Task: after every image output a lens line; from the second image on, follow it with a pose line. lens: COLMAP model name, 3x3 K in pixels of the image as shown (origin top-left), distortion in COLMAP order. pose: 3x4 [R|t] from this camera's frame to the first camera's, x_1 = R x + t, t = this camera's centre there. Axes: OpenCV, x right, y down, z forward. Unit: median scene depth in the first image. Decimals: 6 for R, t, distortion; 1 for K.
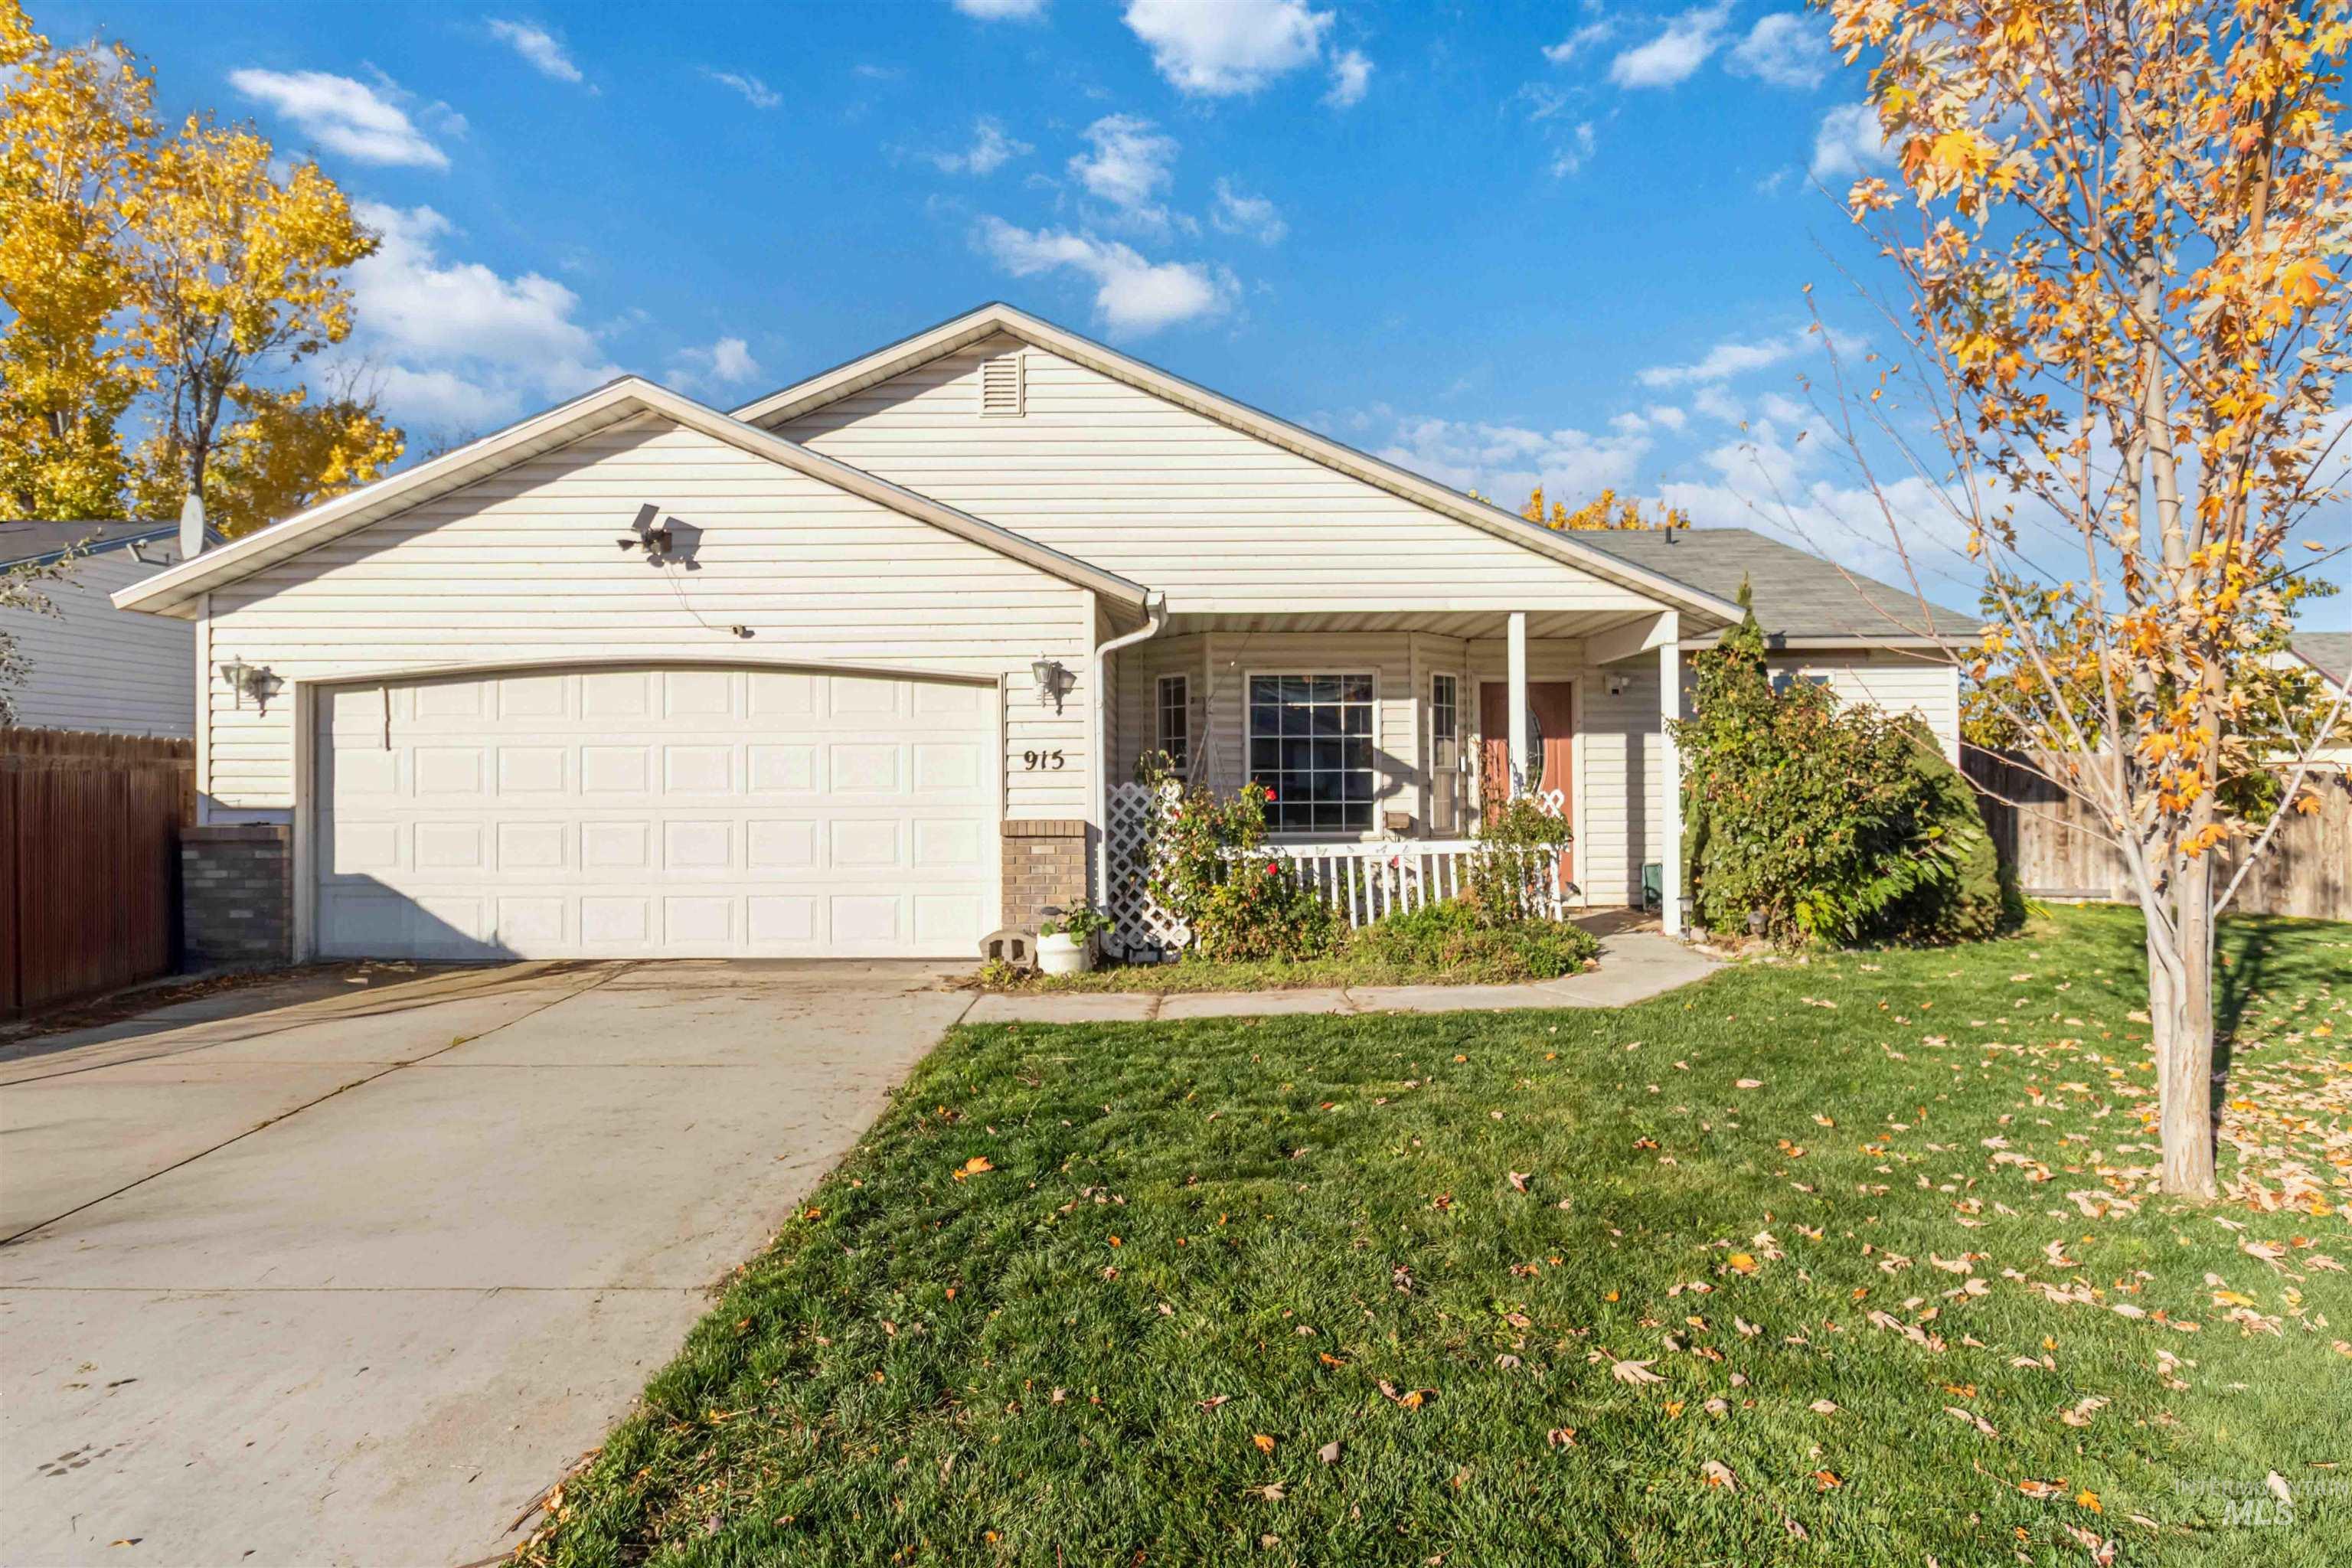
lens RADIAL K [[1129.3, 0, 1181.6], [0, 1129.3, 780.3], [0, 0, 1]] dist [0.011223, -0.000311]
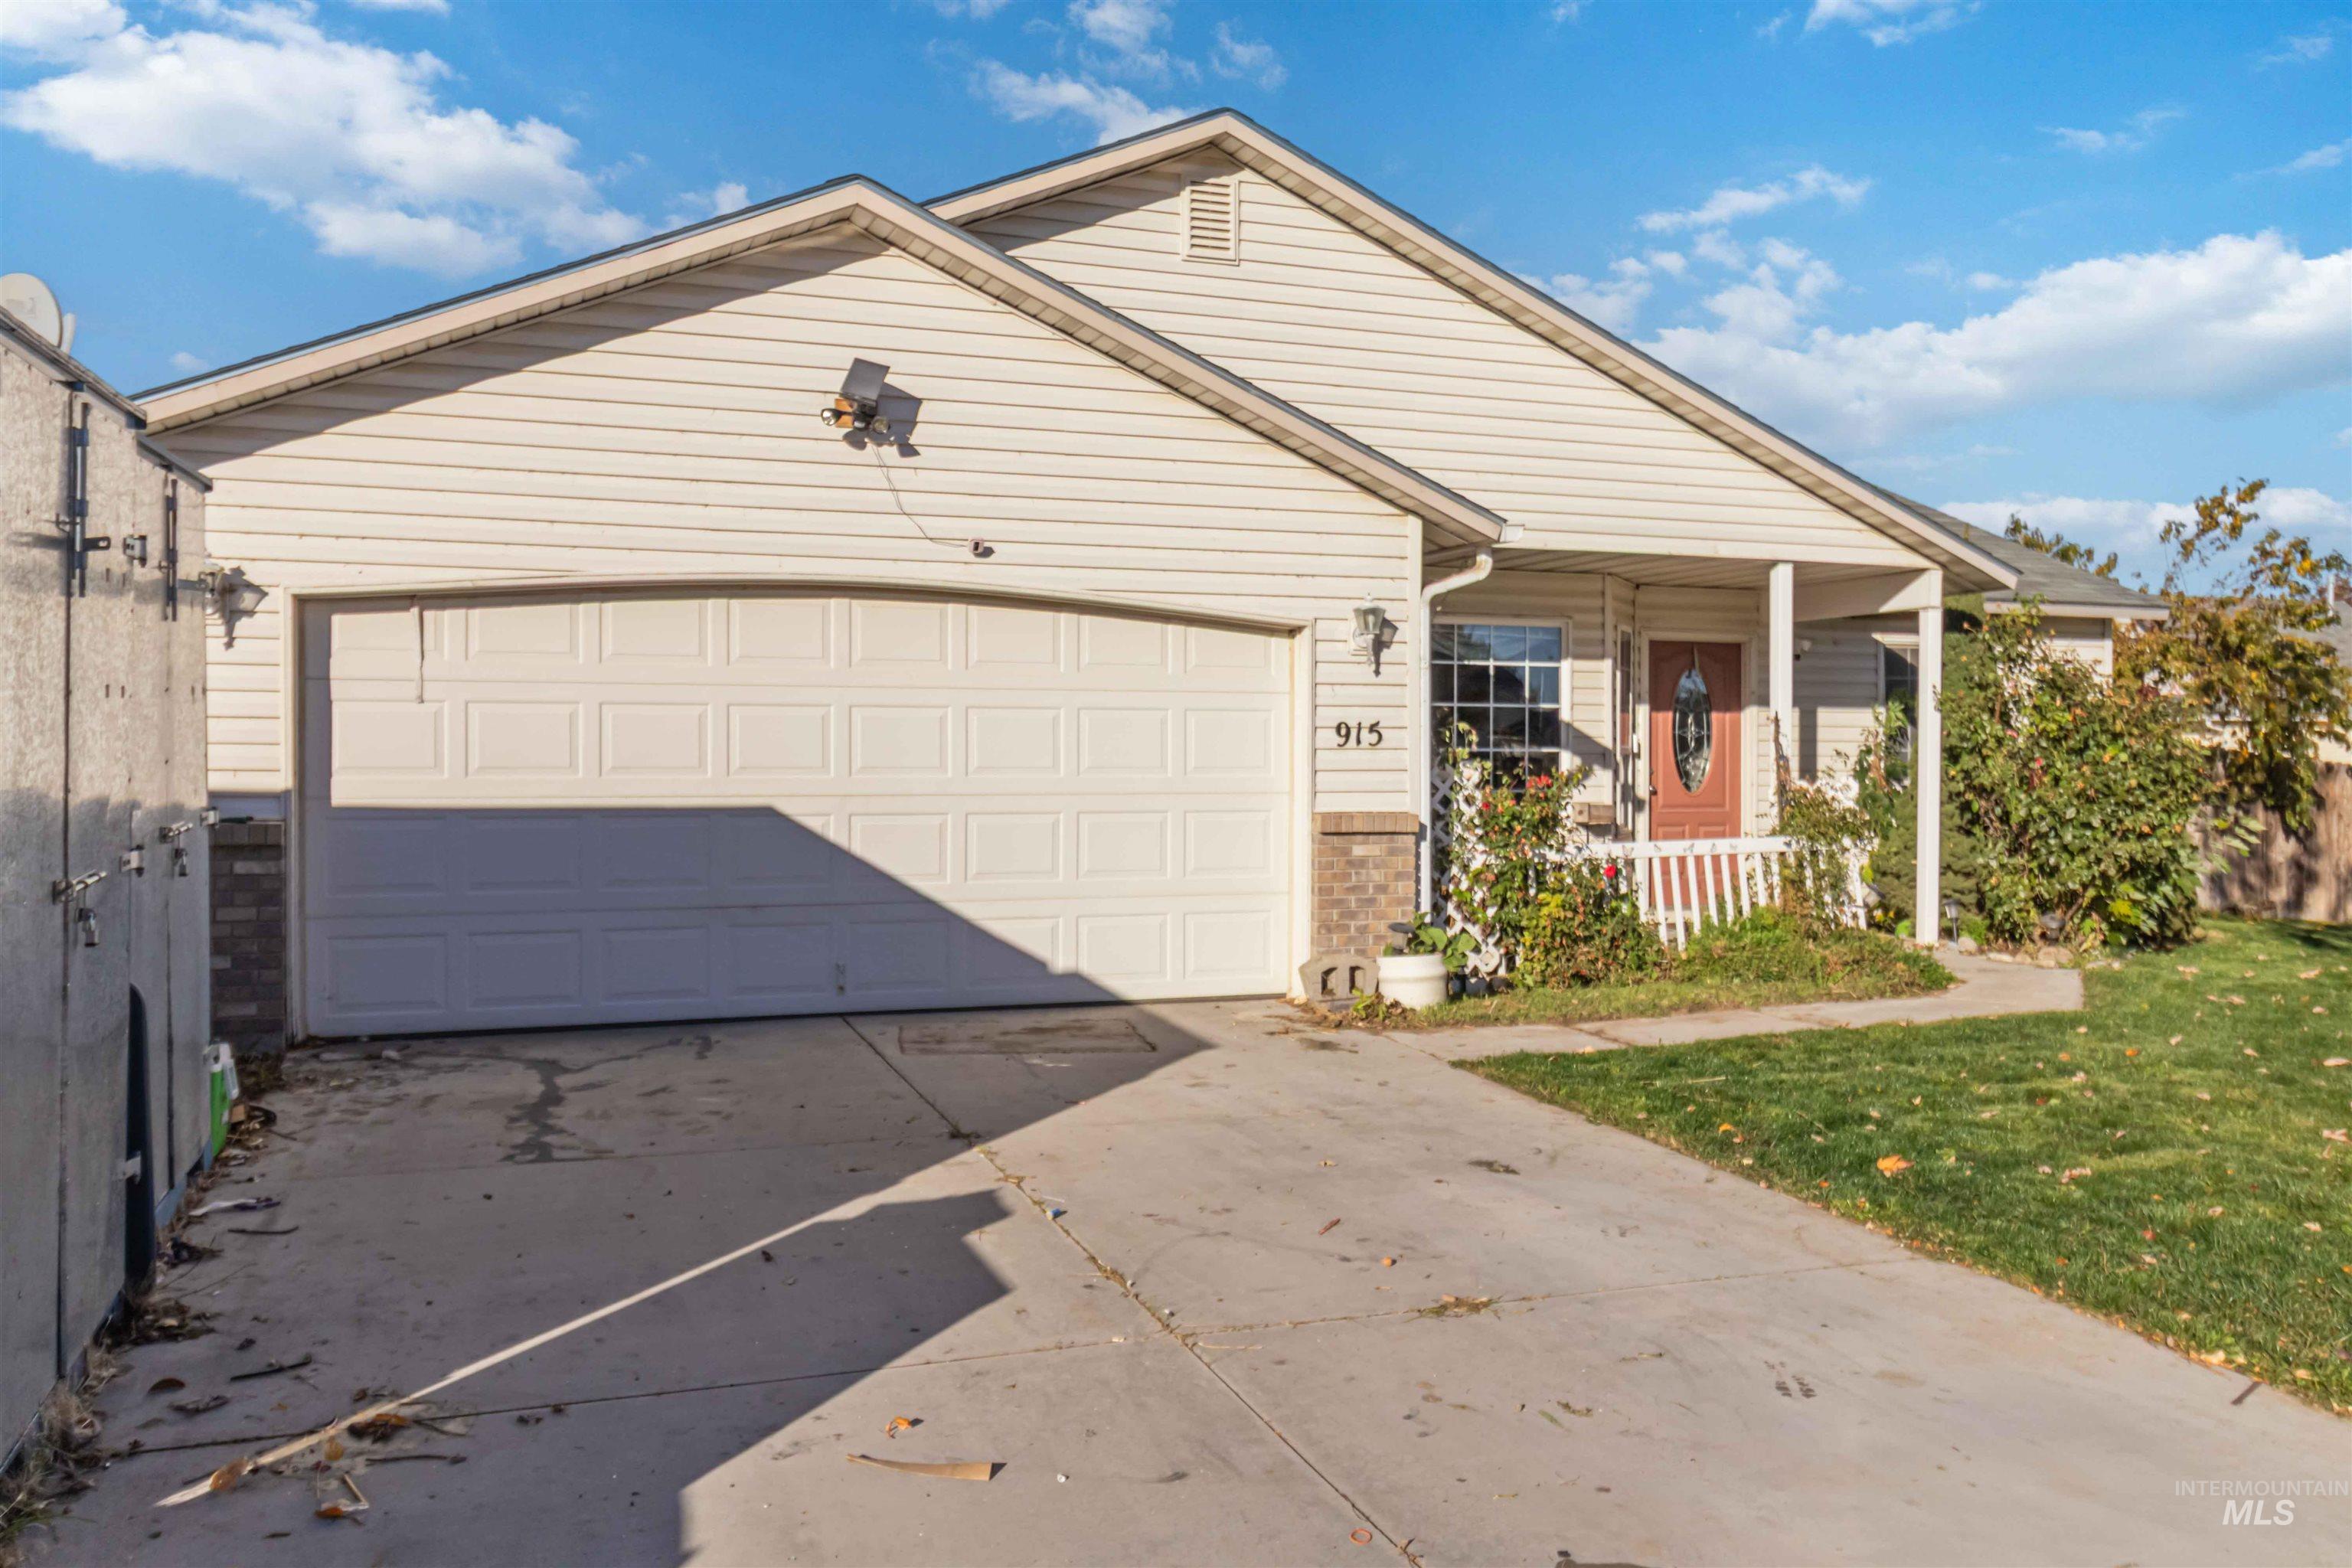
lens RADIAL K [[1835.2, 0, 1176.5], [0, 1835.2, 792.6], [0, 0, 1]] dist [0.009106, 0.002091]
pose [[0.939037, 0.002364, 0.343807, -0.647442], [-0.008503, 0.999830, 0.016349, 0.002636], [-0.343710, -0.018276, 0.938898, -0.126721]]
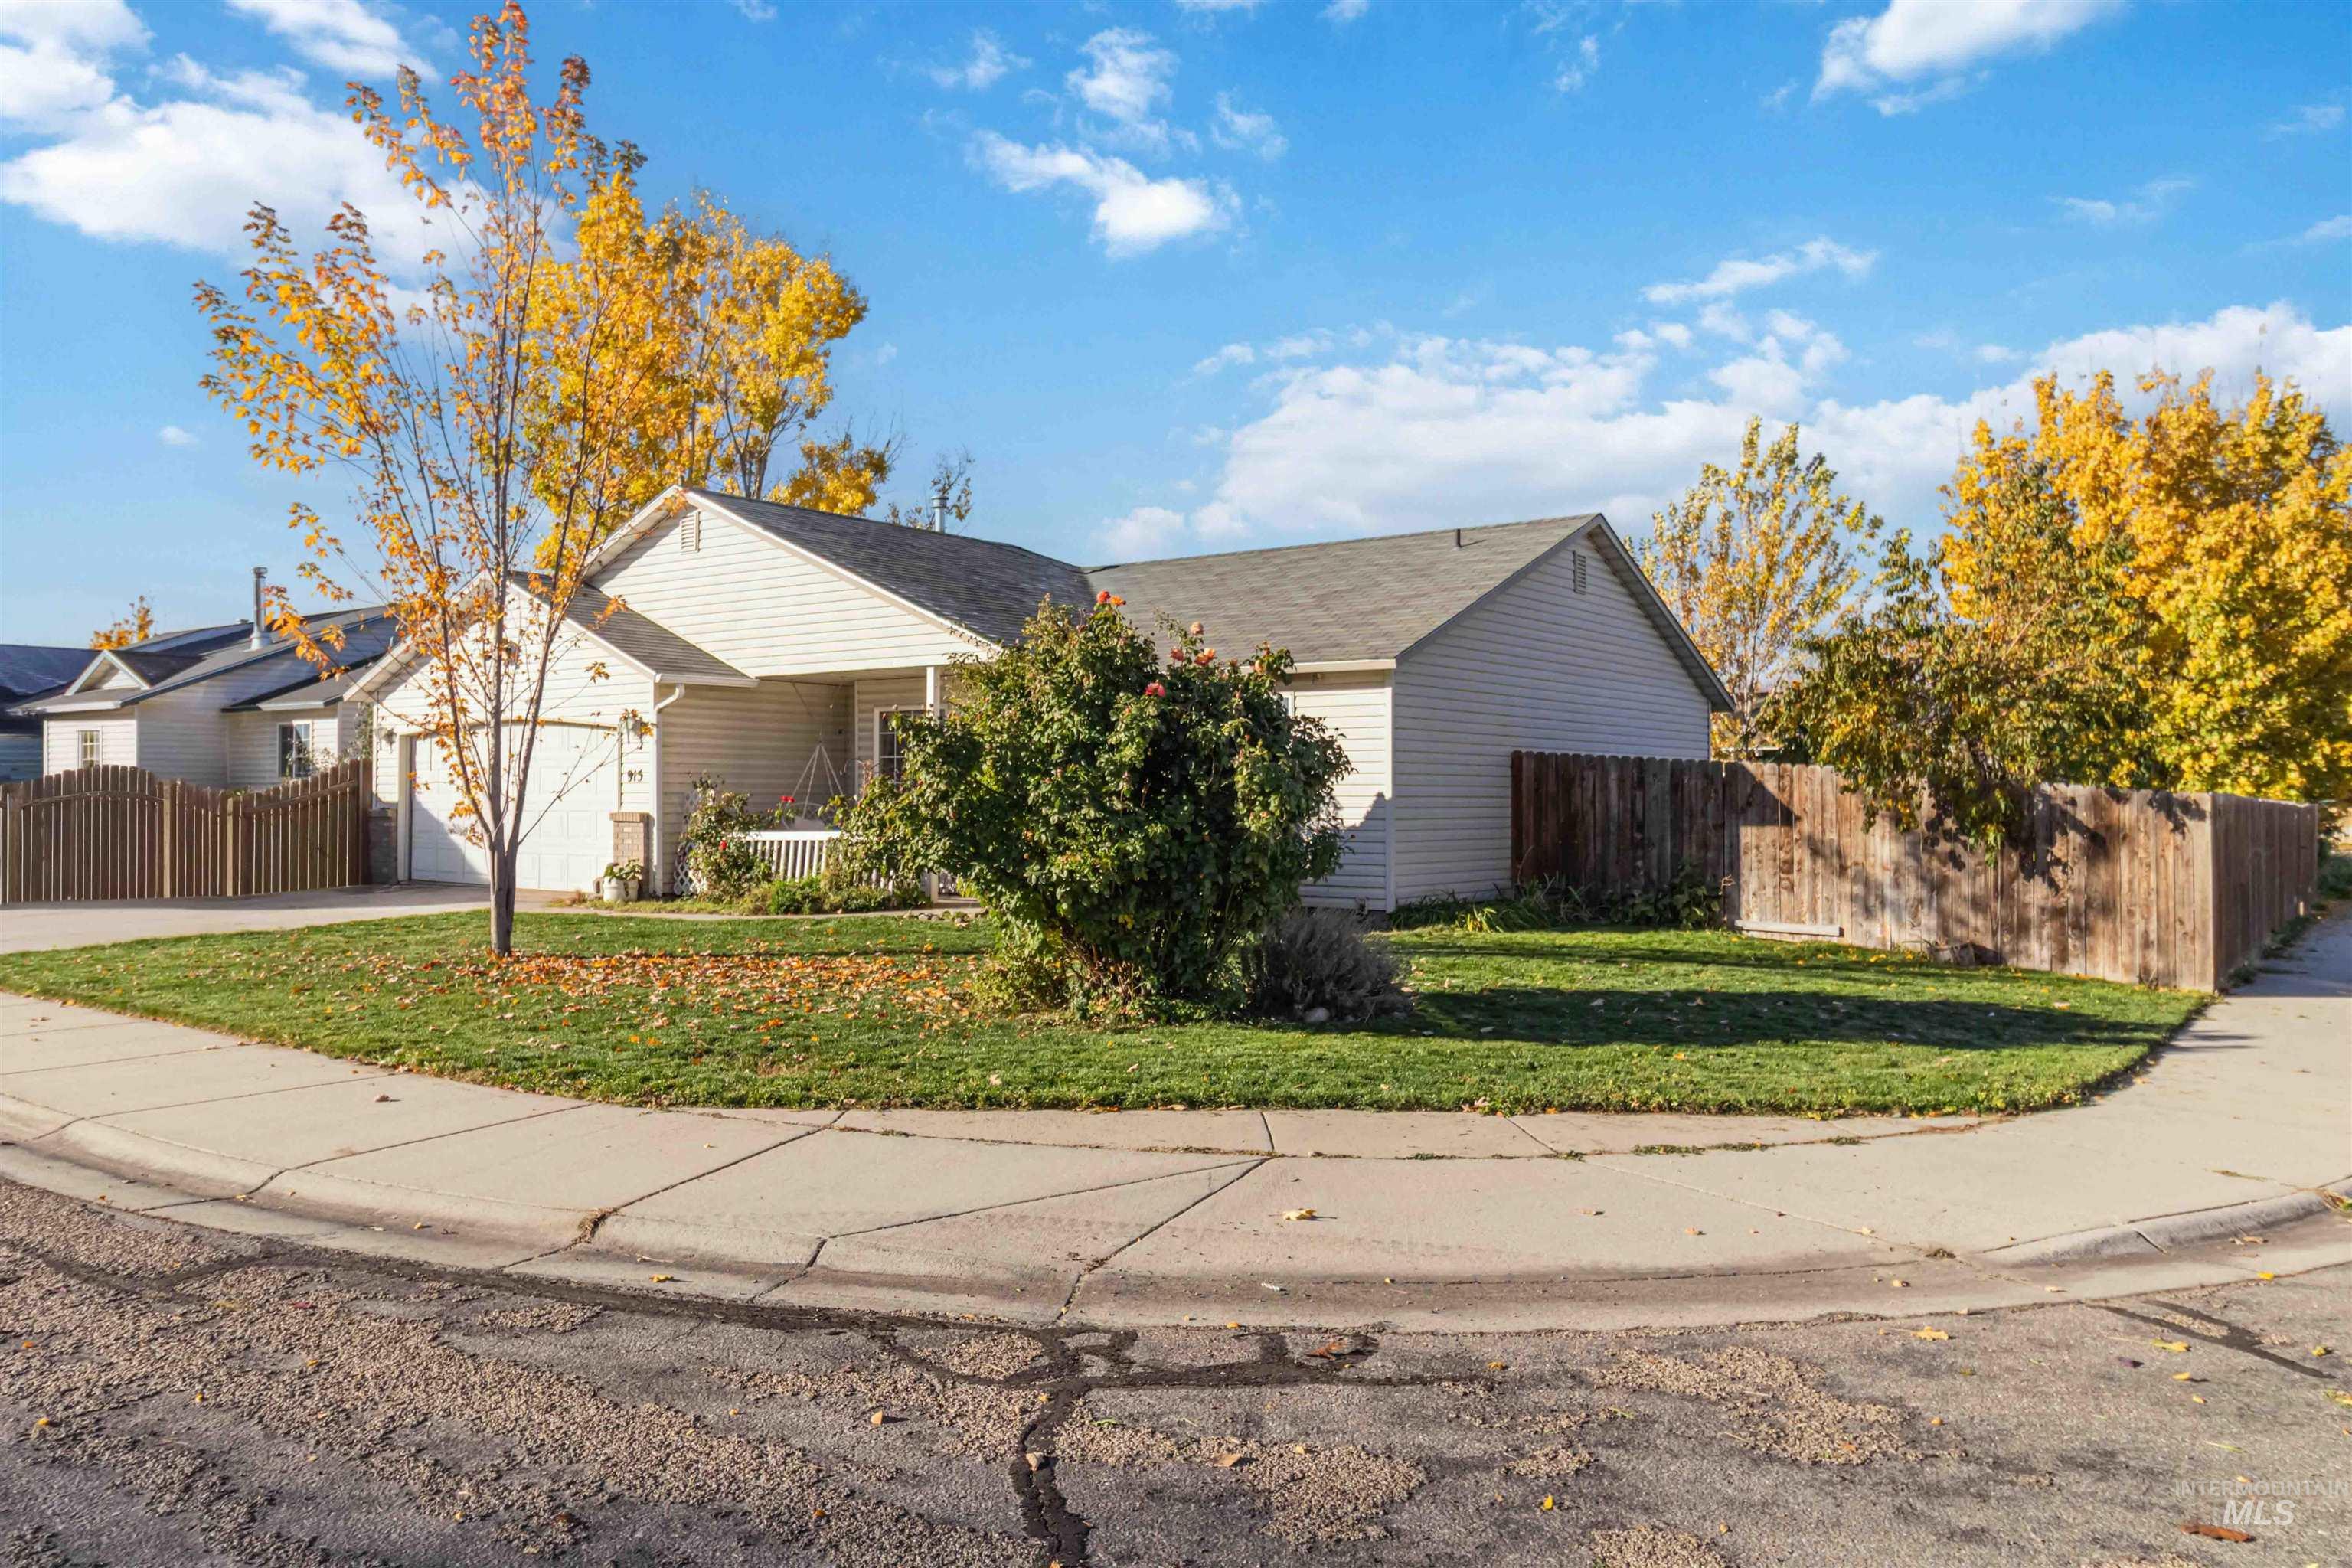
lens RADIAL K [[1661.0, 0, 1161.5], [0, 1661.0, 798.8], [0, 0, 1]] dist [-0.007554, 0.000614]
pose [[0.801950, 0.008547, -0.597330, 1.888429], [-0.009449, 0.999954, 0.001621, 0.004510], [0.597316, 0.004344, 0.801994, -0.473723]]
